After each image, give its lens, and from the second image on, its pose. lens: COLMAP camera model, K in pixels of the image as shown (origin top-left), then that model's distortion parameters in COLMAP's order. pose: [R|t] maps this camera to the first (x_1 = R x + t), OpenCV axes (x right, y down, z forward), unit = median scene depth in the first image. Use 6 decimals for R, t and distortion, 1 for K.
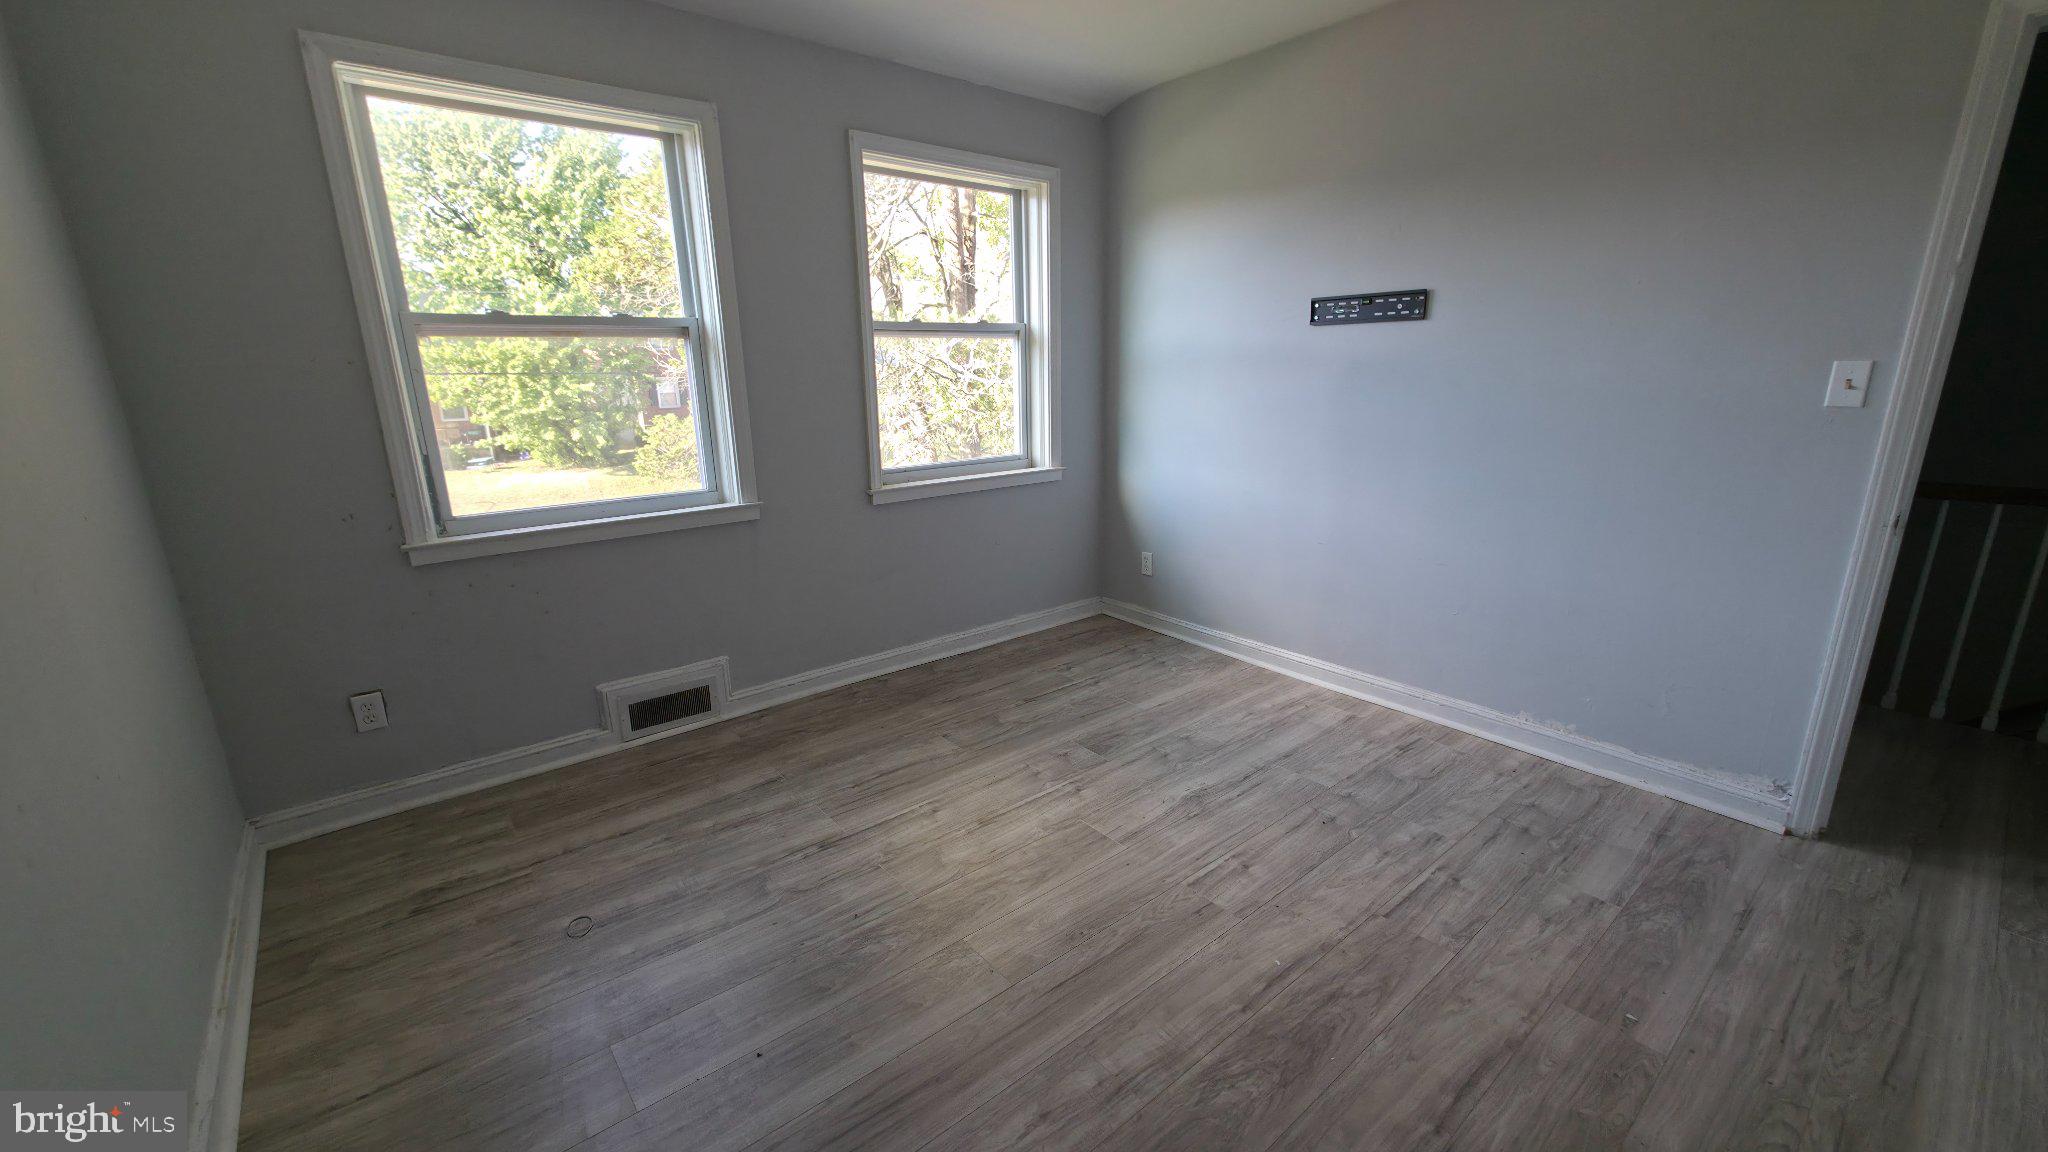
lens RADIAL K [[815.9, 0, 1028.0], [0, 815.9, 574.4], [0, 0, 1]] dist [0.003395, 0.000591]
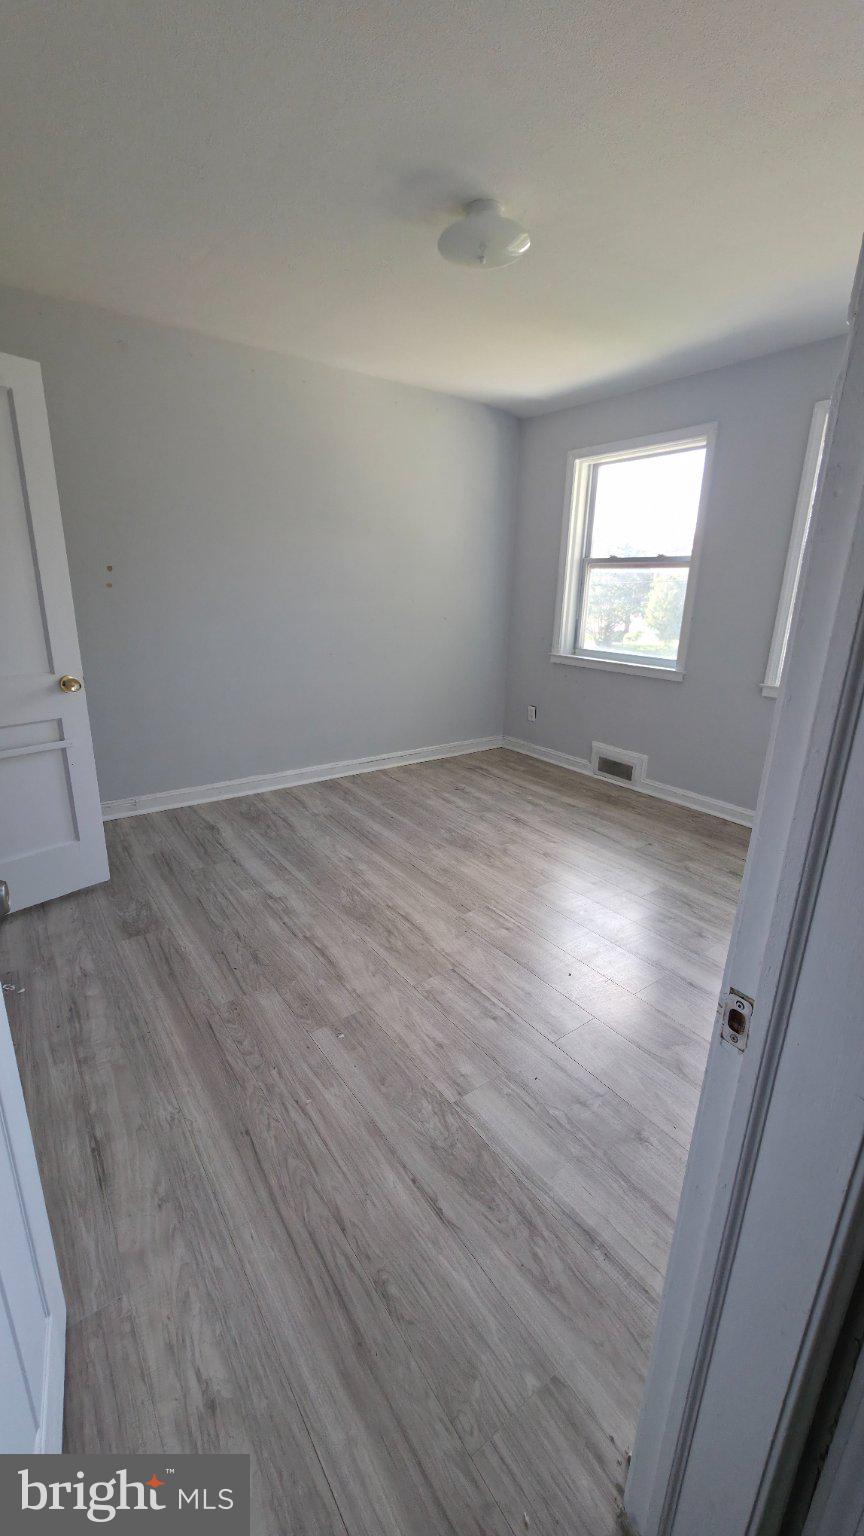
lens RADIAL K [[611.9, 0, 431.5], [0, 611.9, 768.5], [0, 0, 1]] dist [0.003395, 0.000591]
pose [[-0.069597, 0.303765, -0.950202, 1.046321], [-0.268865, 0.911552, 0.311102, -0.181263], [0.960660, 0.277127, 0.018231, 0.646232]]
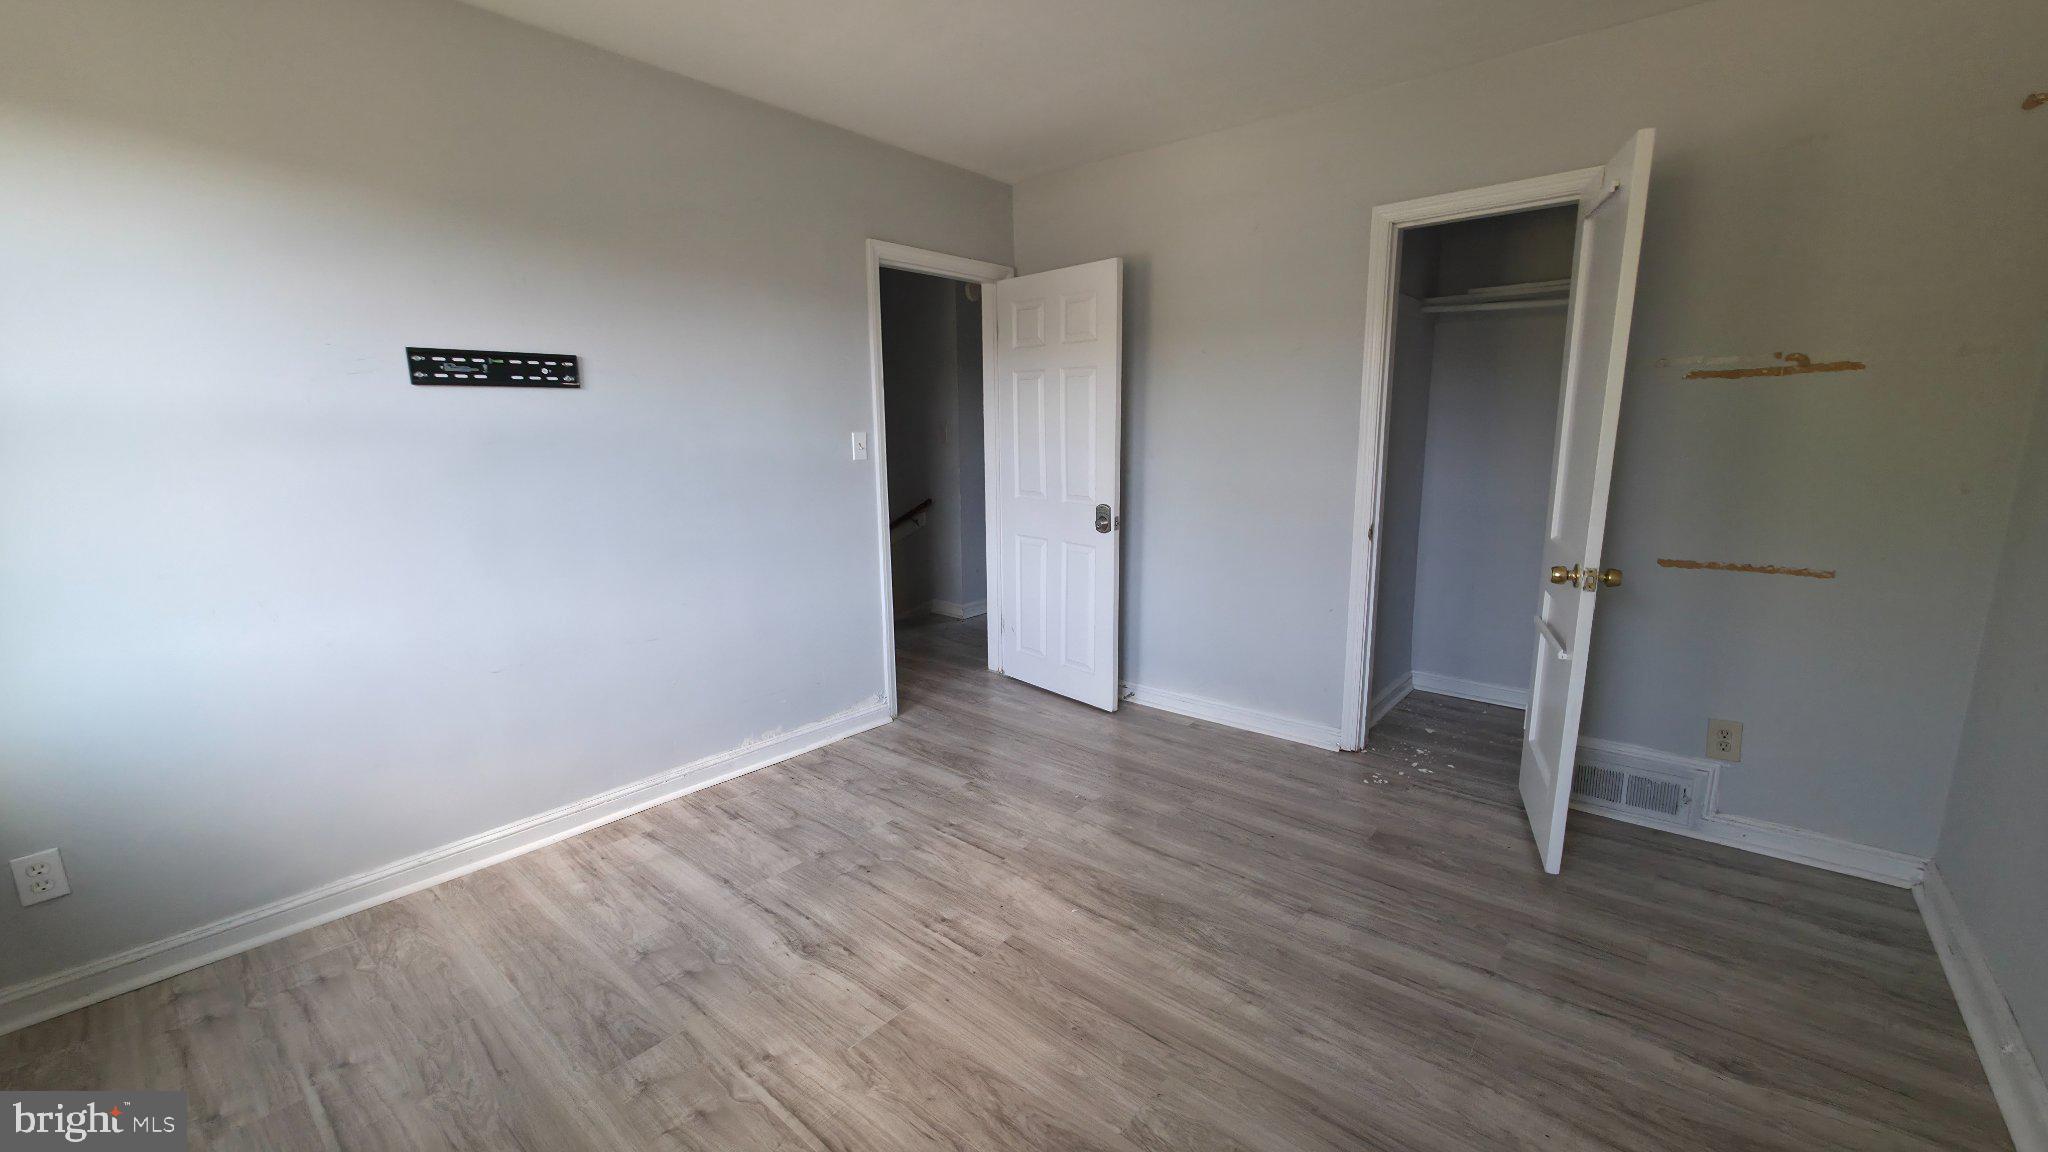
lens RADIAL K [[815.9, 0, 1024.4], [0, 815.9, 574.6], [0, 0, 1]] dist [0.003395, 0.000591]
pose [[-0.171734, -0.165192, 0.971195, -0.557678], [0.257676, 0.943988, 0.206128, -0.192751], [-0.950847, 0.285653, -0.119549, 0.760959]]
